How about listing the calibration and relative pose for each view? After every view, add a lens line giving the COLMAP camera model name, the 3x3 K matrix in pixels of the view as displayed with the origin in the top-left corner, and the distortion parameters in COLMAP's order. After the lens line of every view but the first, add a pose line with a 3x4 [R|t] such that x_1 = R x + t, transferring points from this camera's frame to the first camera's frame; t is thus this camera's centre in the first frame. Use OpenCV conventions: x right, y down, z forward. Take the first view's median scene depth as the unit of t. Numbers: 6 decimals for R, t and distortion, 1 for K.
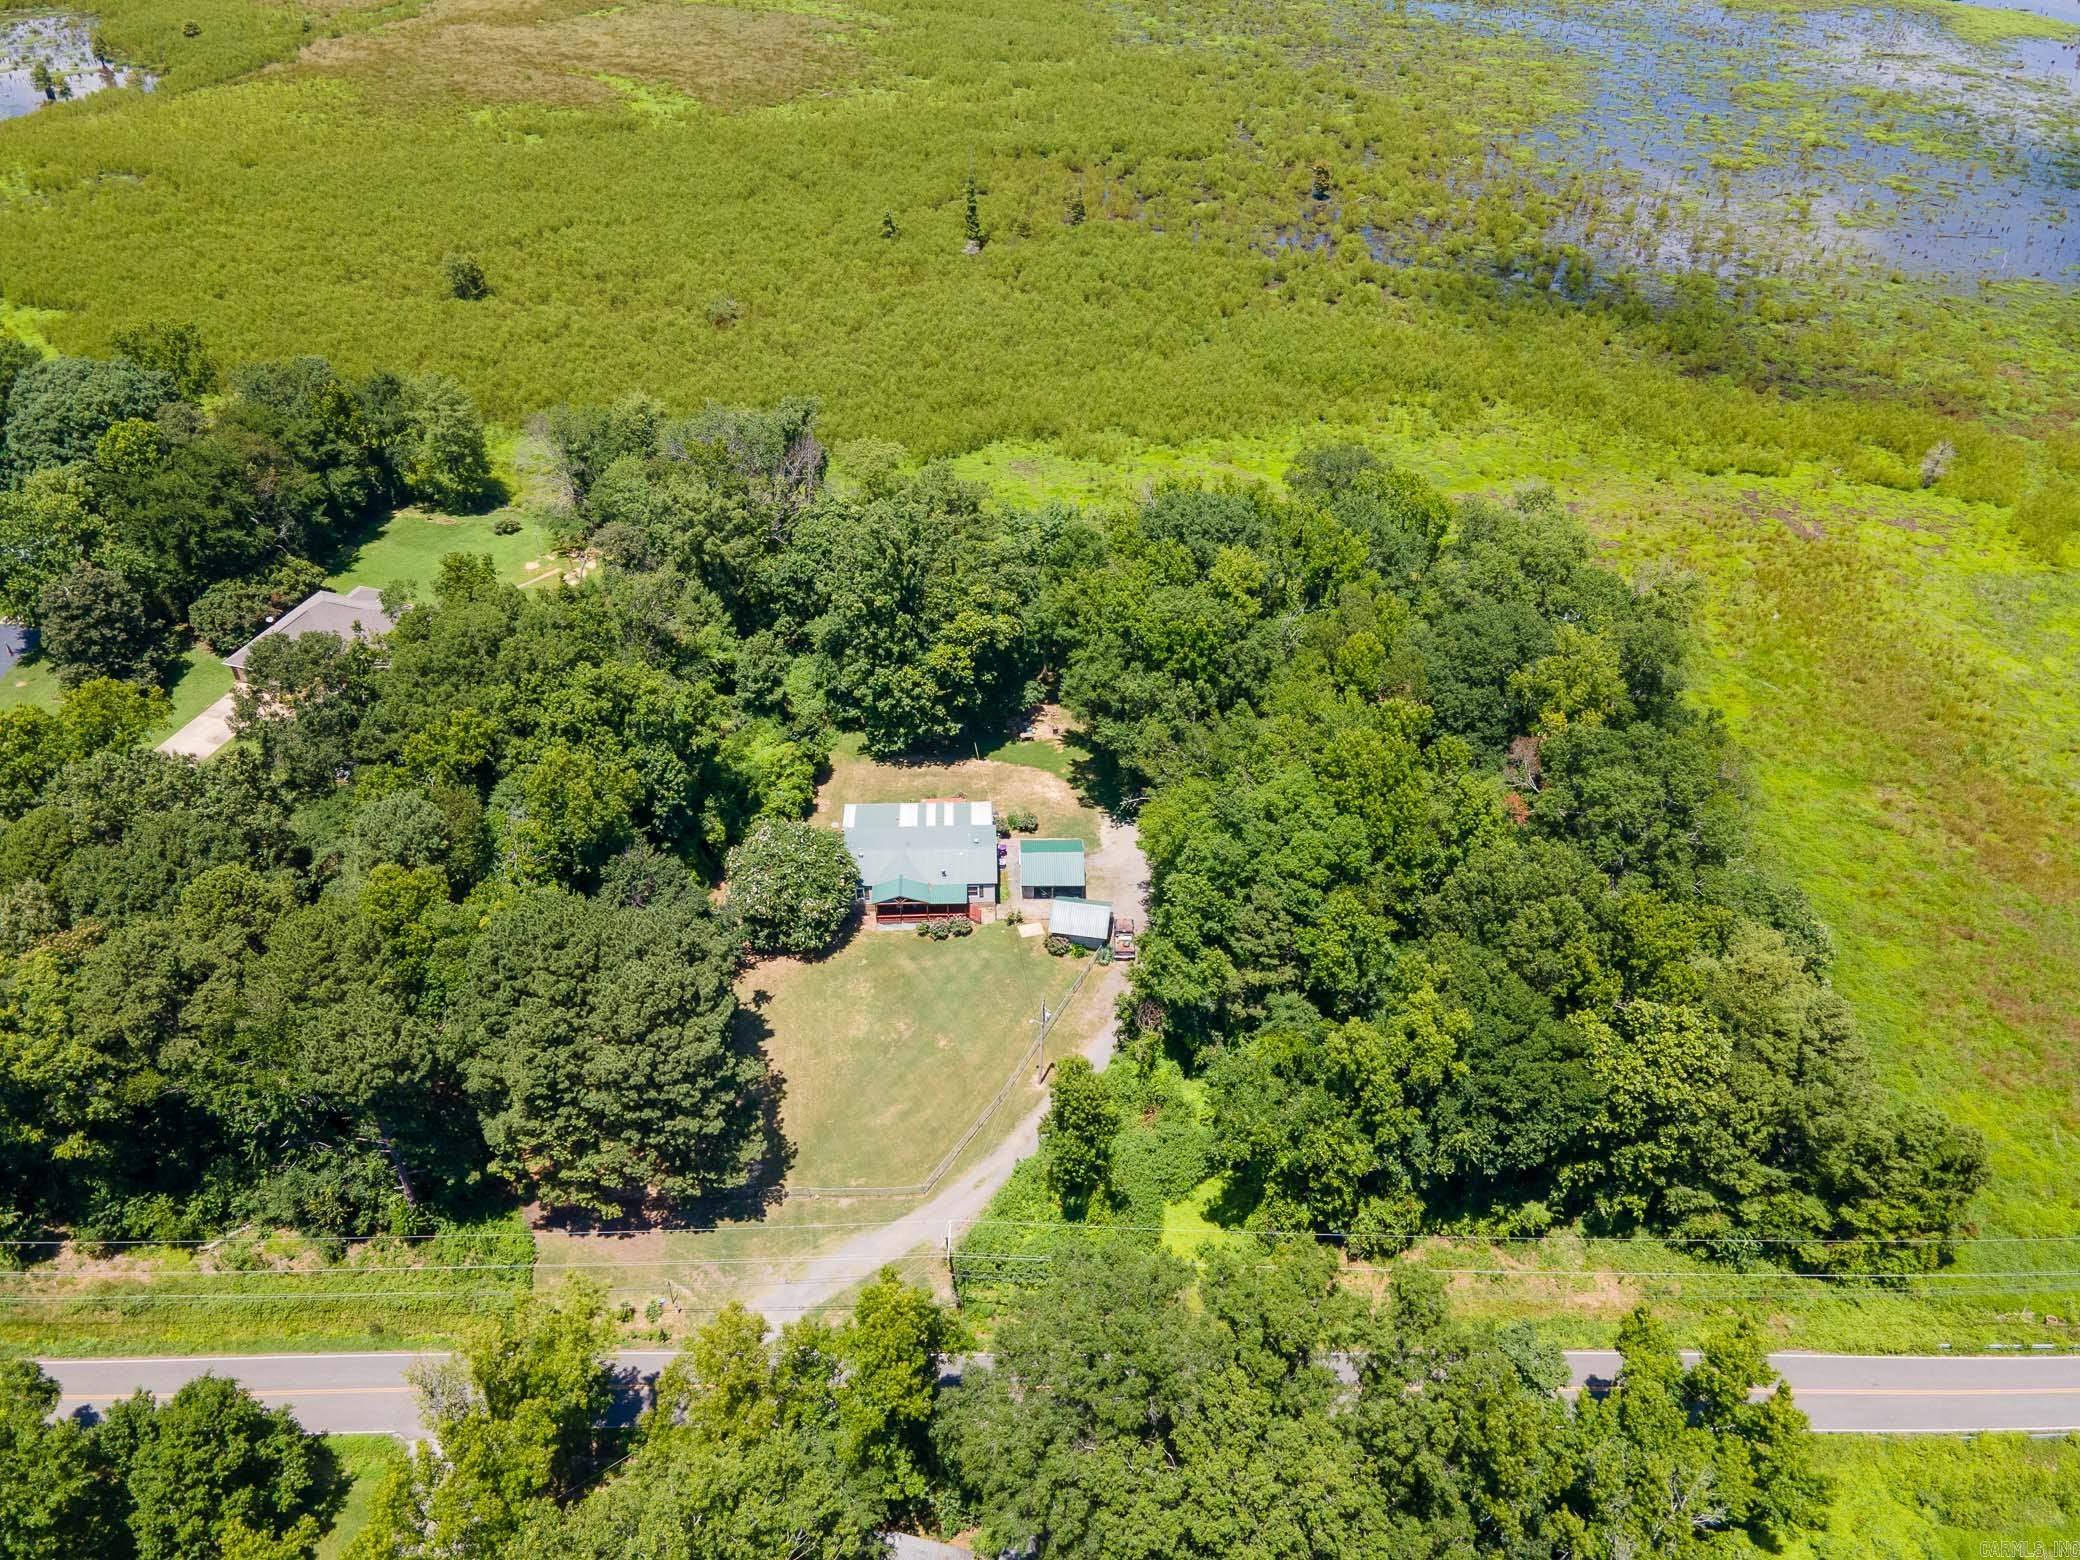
lens RADIAL K [[1506.2, 0, 1018.3], [0, 1506.2, 783.3], [0, 0, 1]] dist [0.041865, -0.000067]
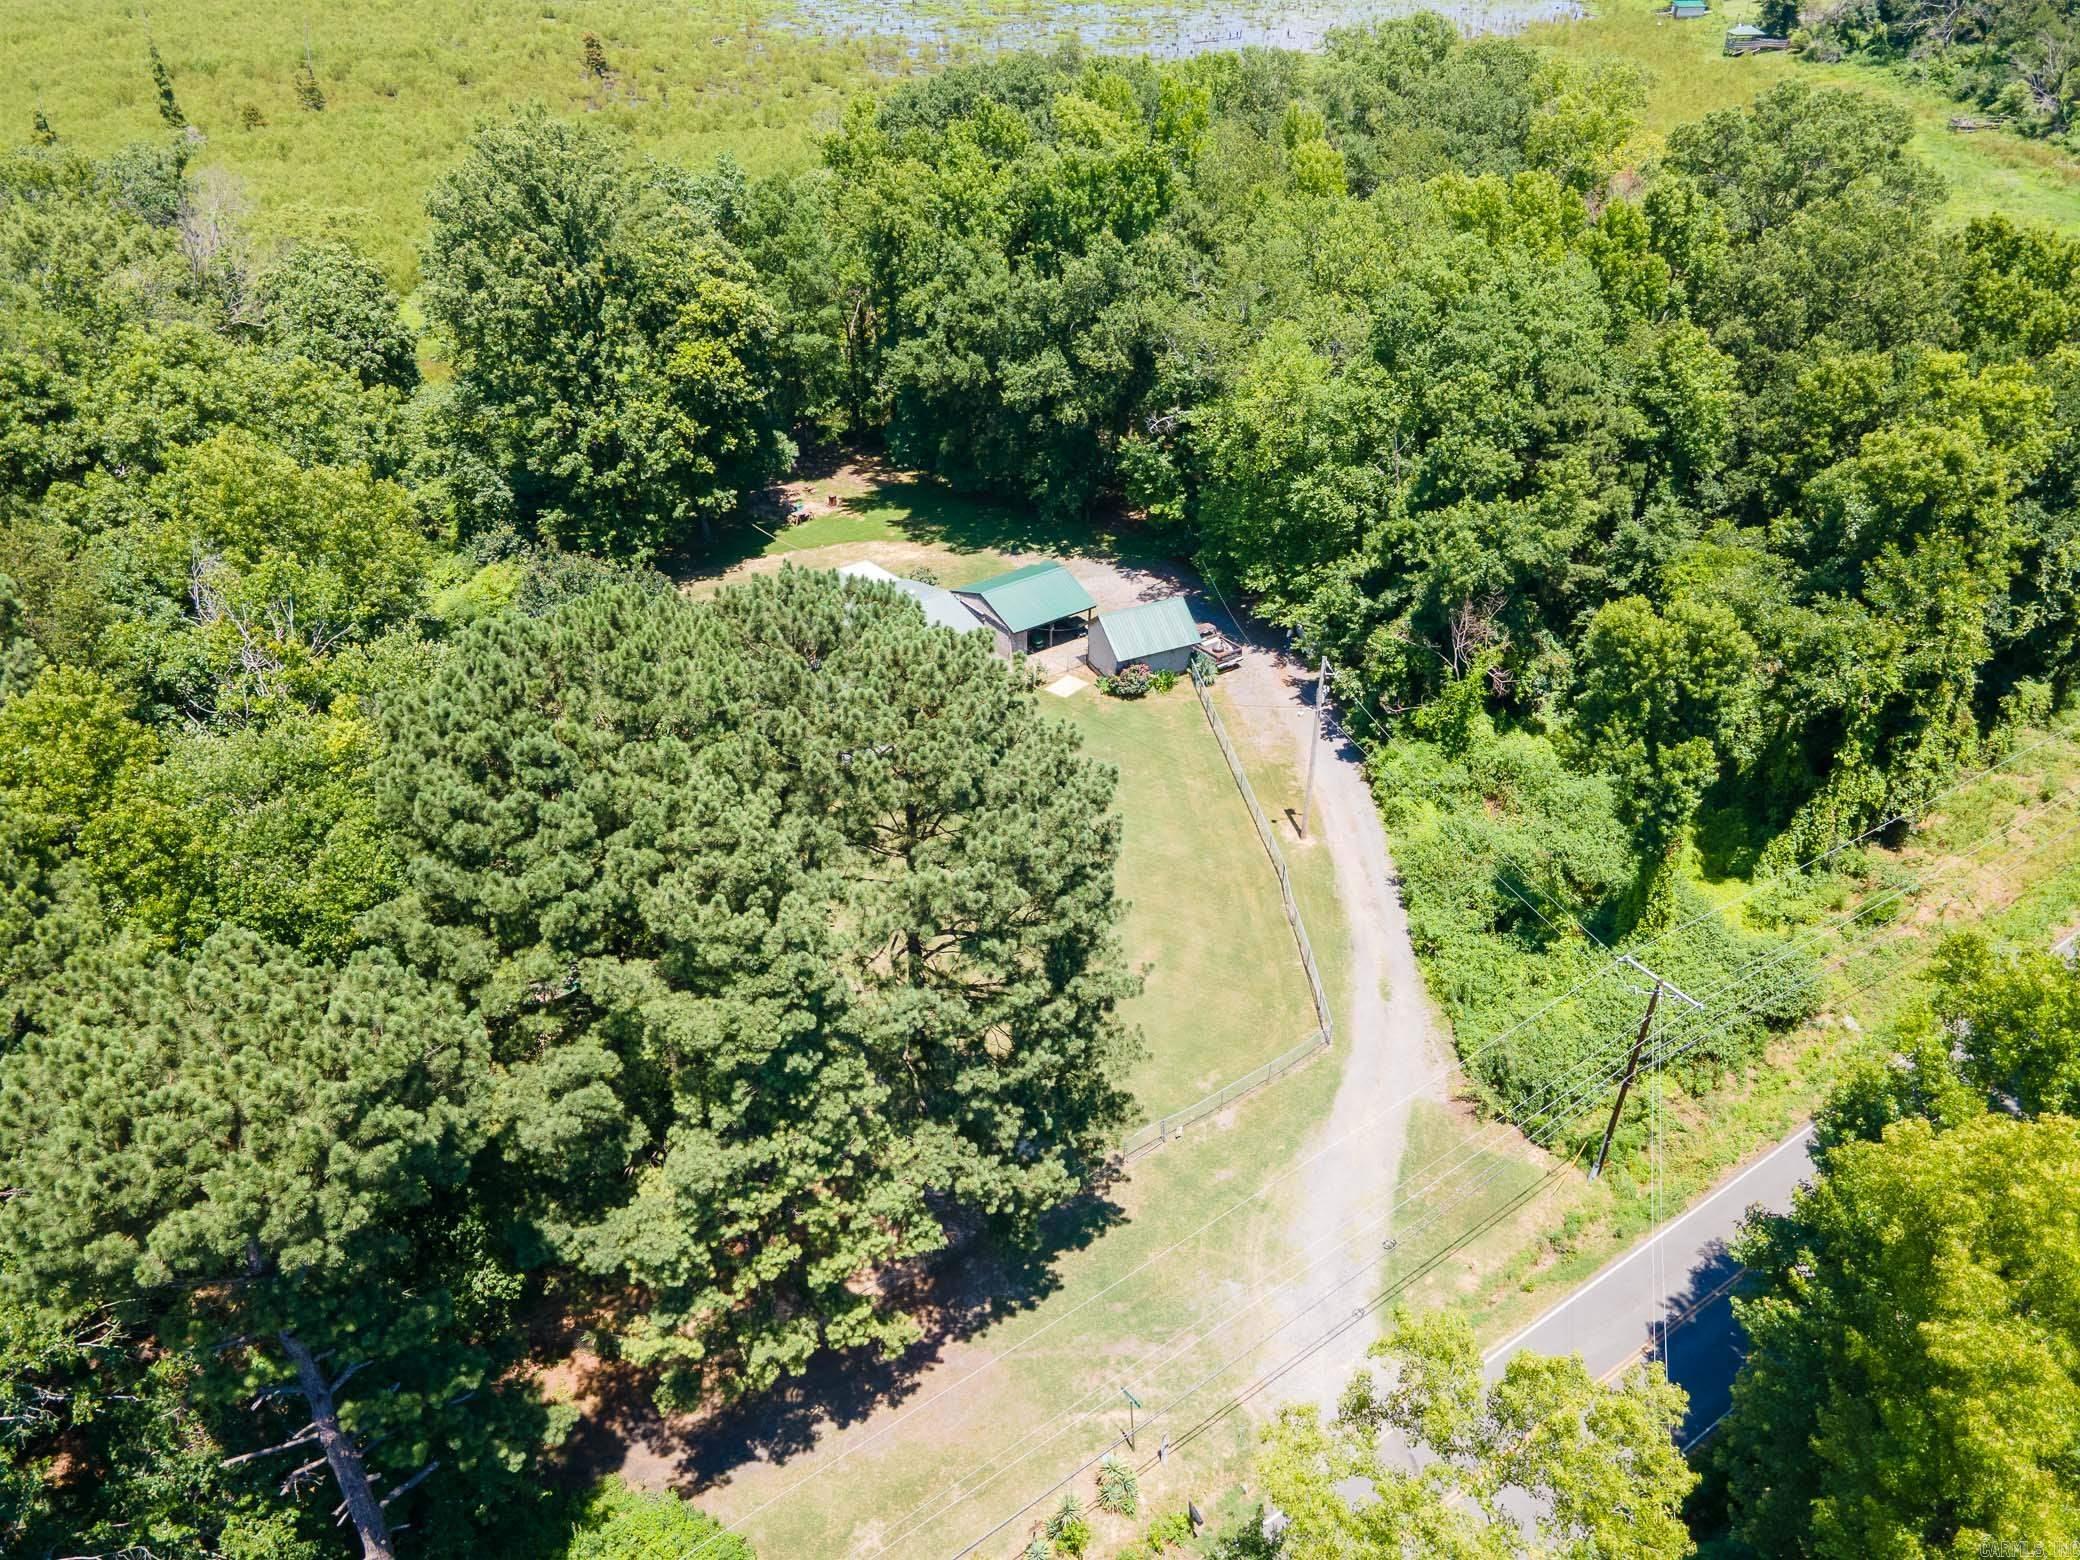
lens RADIAL K [[1519.7, 0, 1025.4], [0, 1519.7, 780.0], [0, 0, 1]] dist [0.037692, 0.004777]
pose [[0.822142, -0.319797, 0.470969, -0.345028], [0.355721, 0.934494, 0.013579, 0.133897], [-0.444460, 0.156369, 0.882045, 0.535617]]
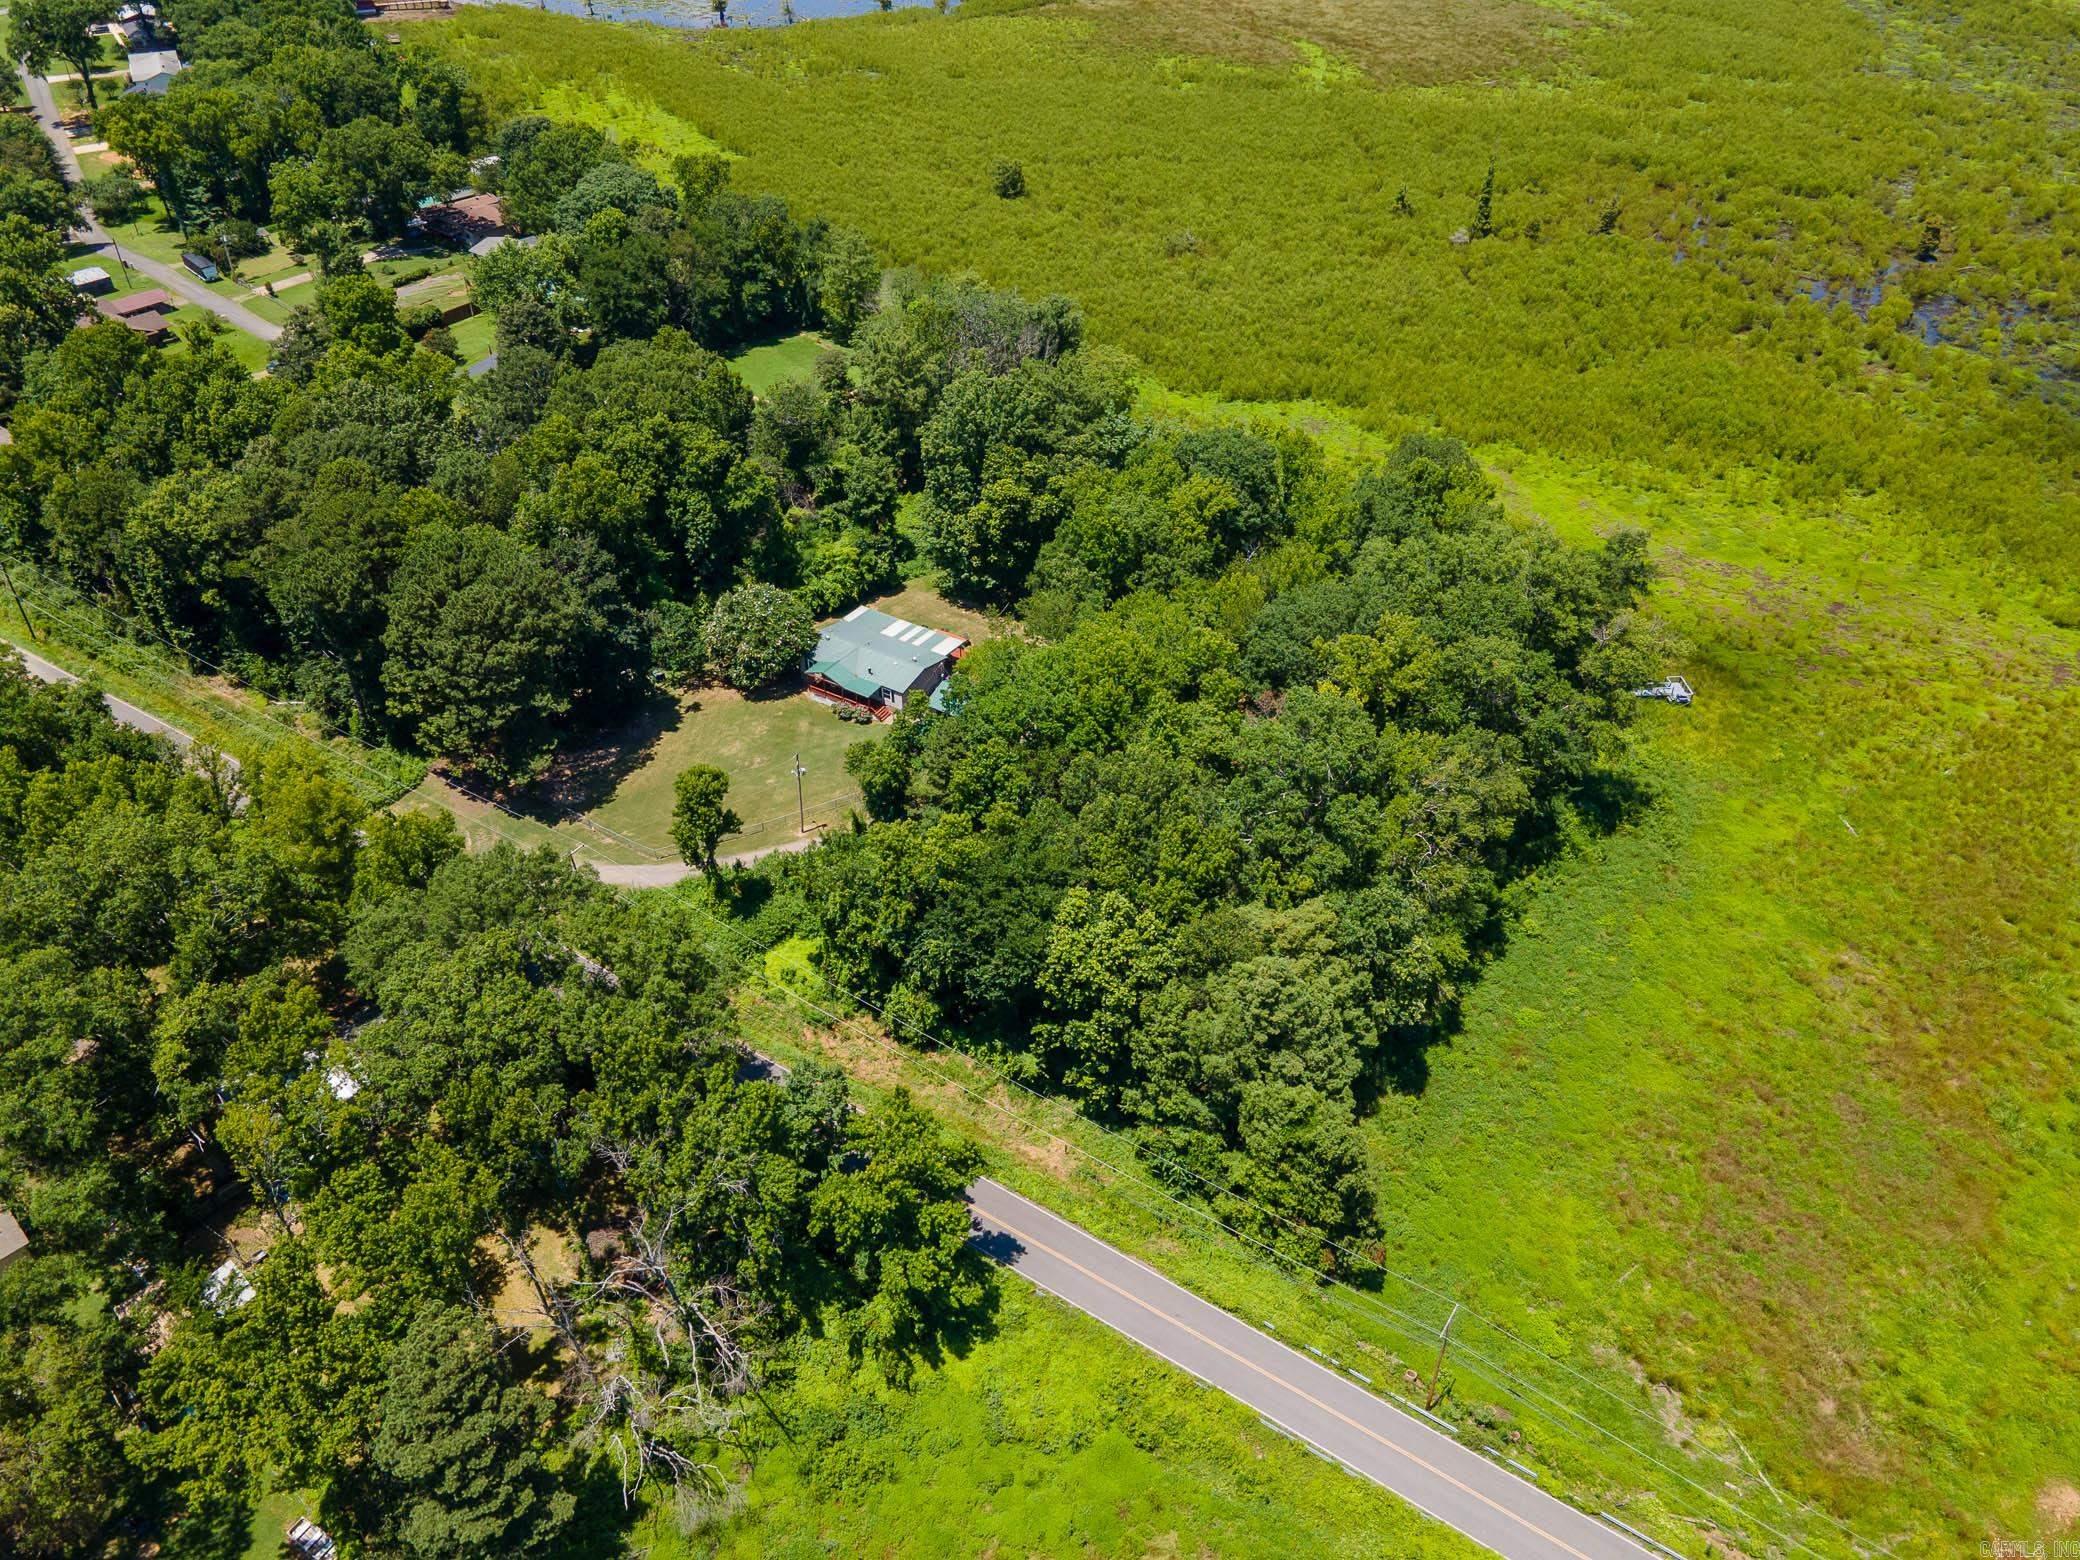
lens RADIAL K [[1497.1, 0, 1000.0], [0, 1497.1, 787.7], [0, 0, 1]] dist [0.037290, 0.000386]
pose [[0.826062, 0.345967, -0.444891, 0.666581], [-0.342752, 0.935036, 0.090712, 0.004742], [0.447372, 0.077554, 0.890979, 0.010094]]
